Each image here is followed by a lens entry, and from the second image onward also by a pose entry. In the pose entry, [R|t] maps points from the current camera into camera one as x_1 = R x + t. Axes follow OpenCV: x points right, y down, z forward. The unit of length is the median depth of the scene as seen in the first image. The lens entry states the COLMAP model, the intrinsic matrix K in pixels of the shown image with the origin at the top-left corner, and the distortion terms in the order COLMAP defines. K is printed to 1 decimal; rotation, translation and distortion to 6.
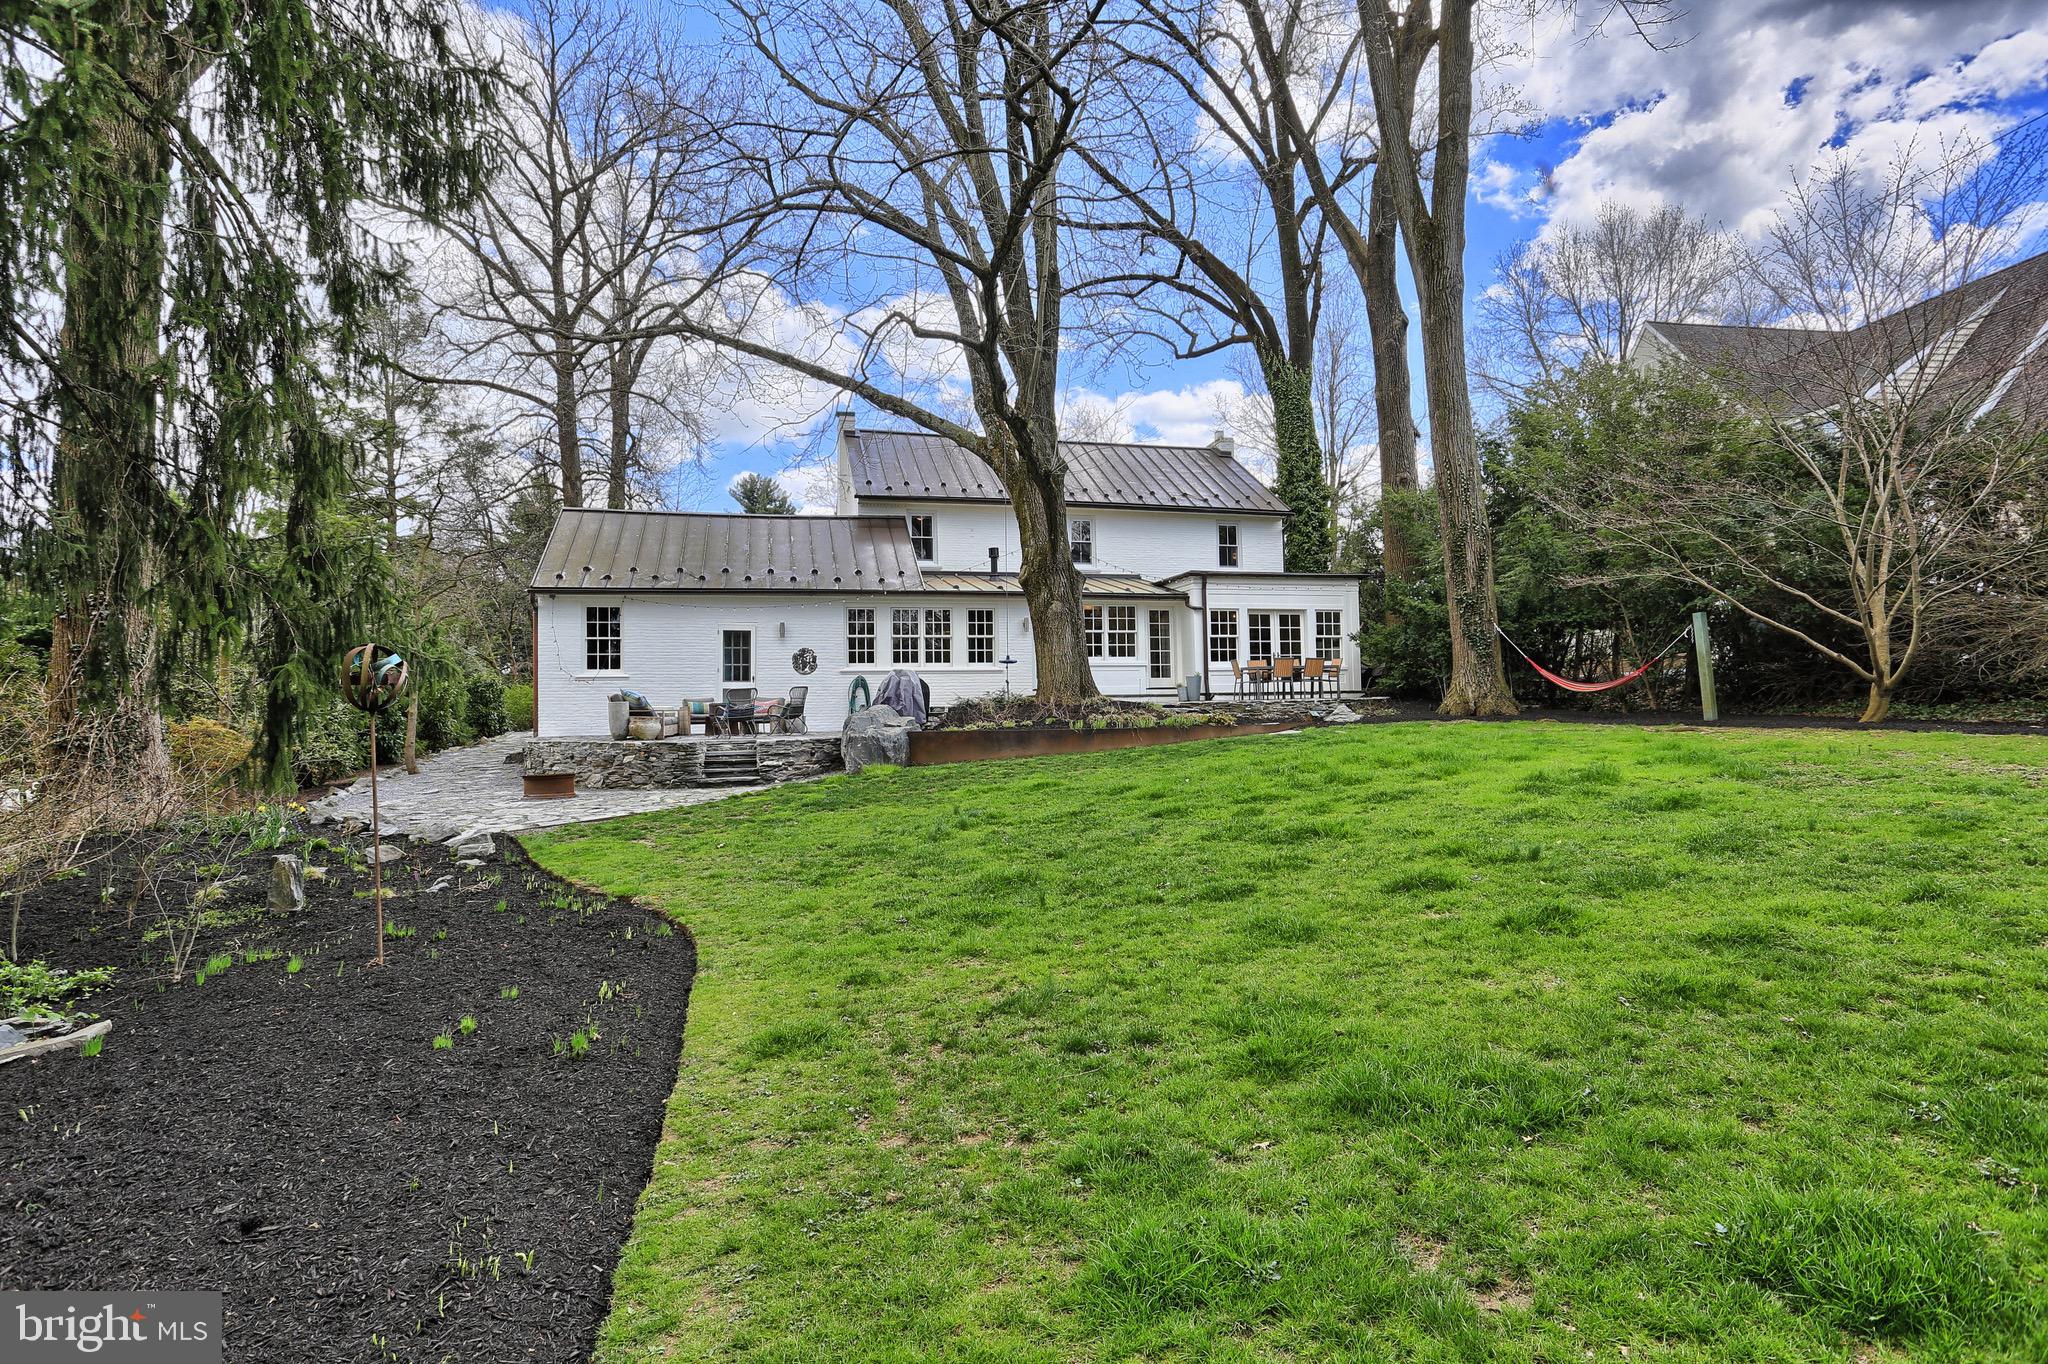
lens RADIAL K [[1021.5, 0, 1031.2], [0, 1021.5, 680.2], [0, 0, 1]] dist [-0.061044, 0.026182]
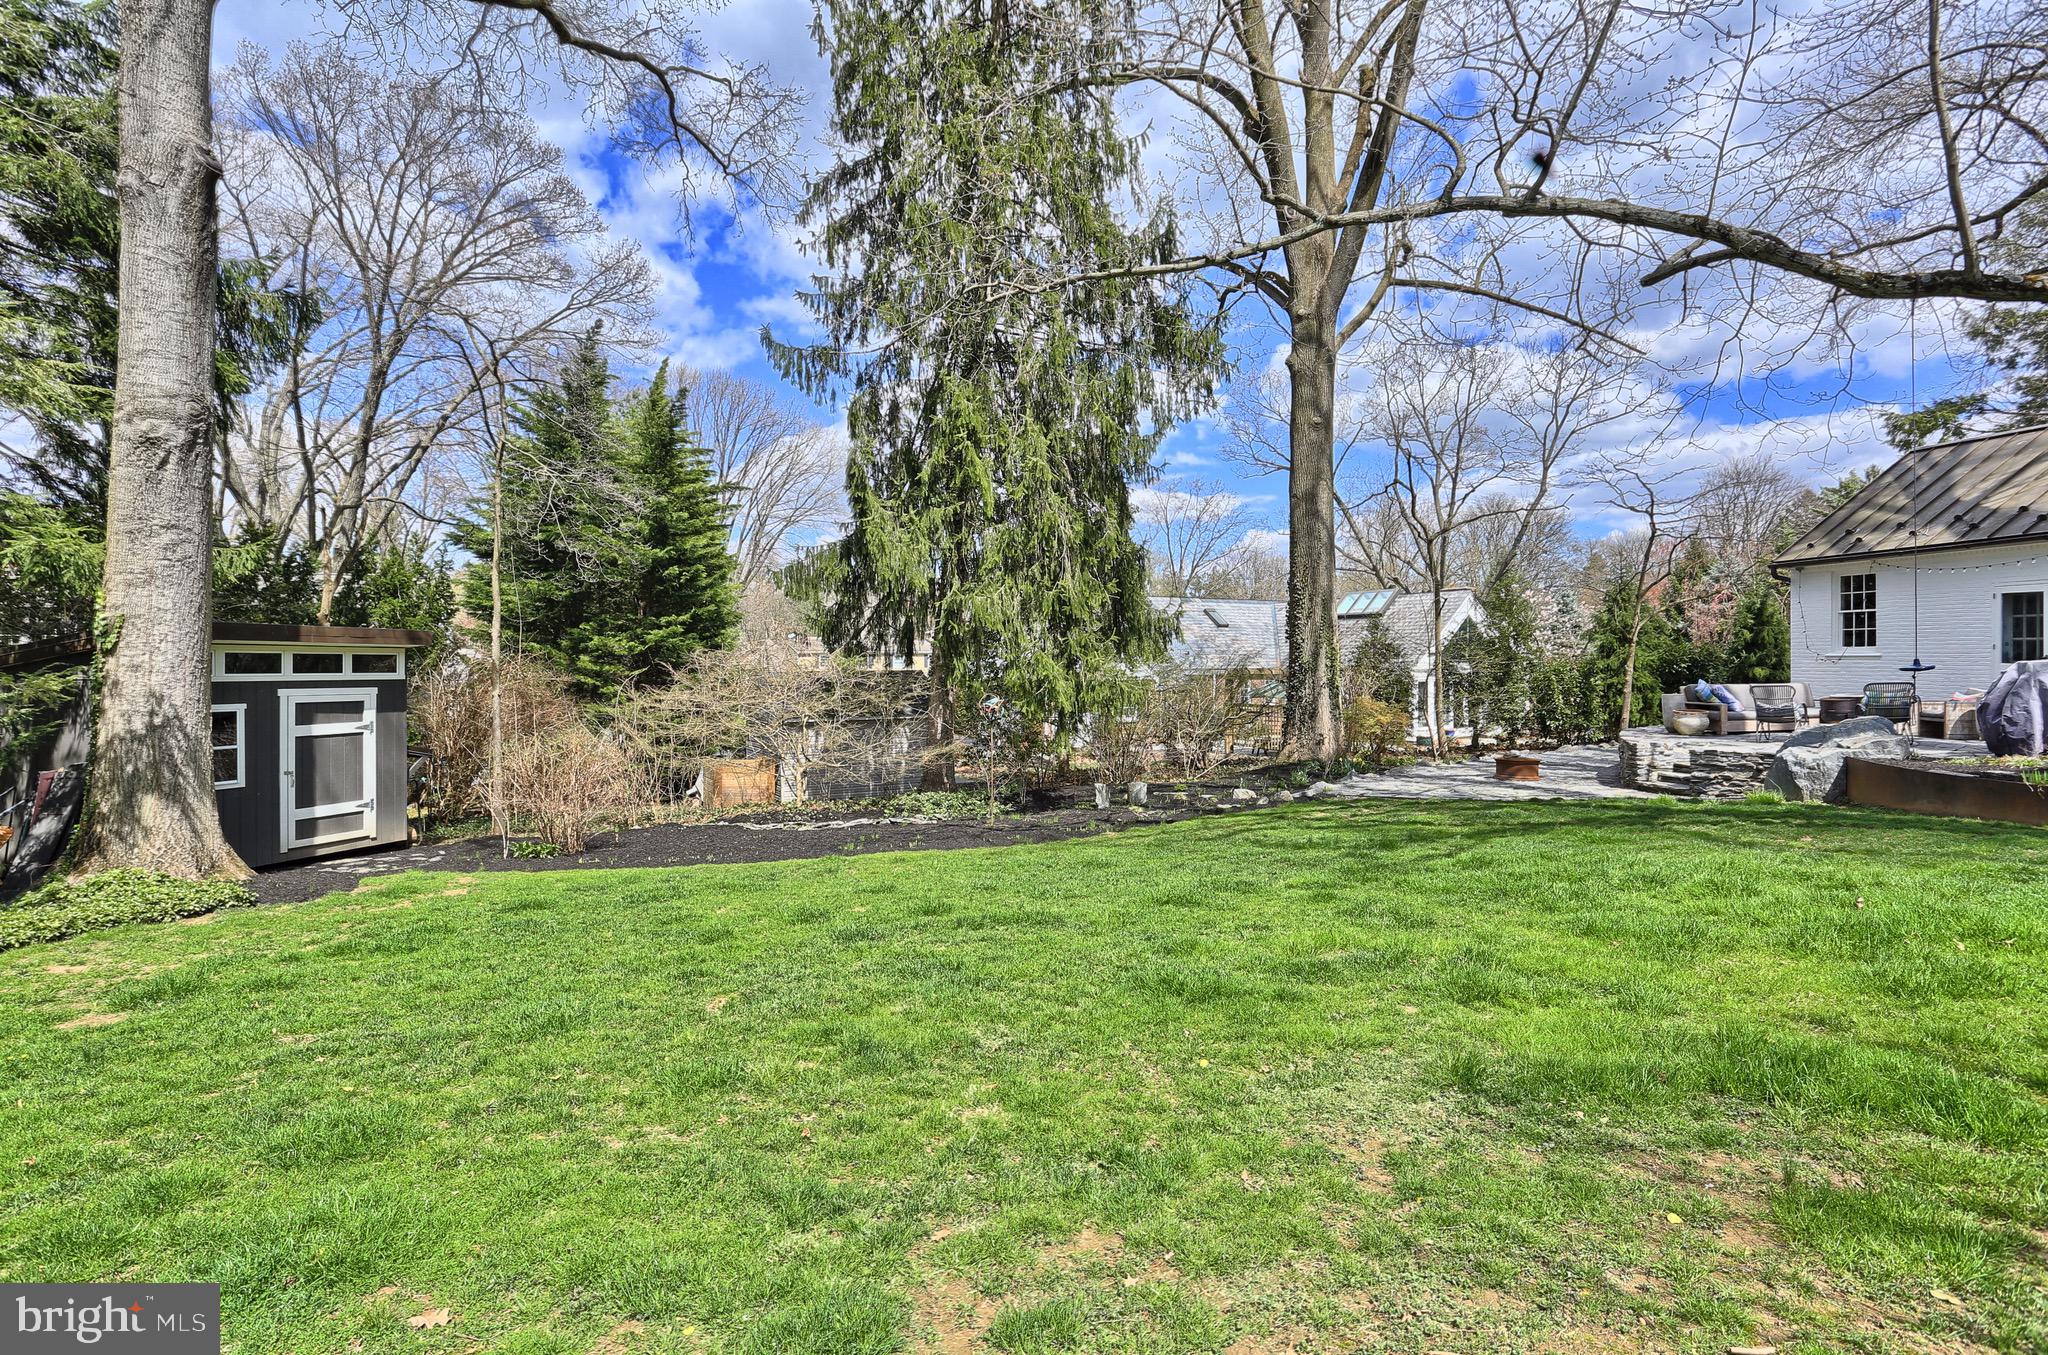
lens RADIAL K [[1021.5, 0, 1020.8], [0, 1021.5, 667.7], [0, 0, 1]] dist [-0.061044, 0.026182]
pose [[-0.081047, 0.025605, -0.996381, 0.485644], [0.040713, 0.998921, 0.022359, -0.041195], [0.995878, -0.038753, -0.082002, 0.351280]]
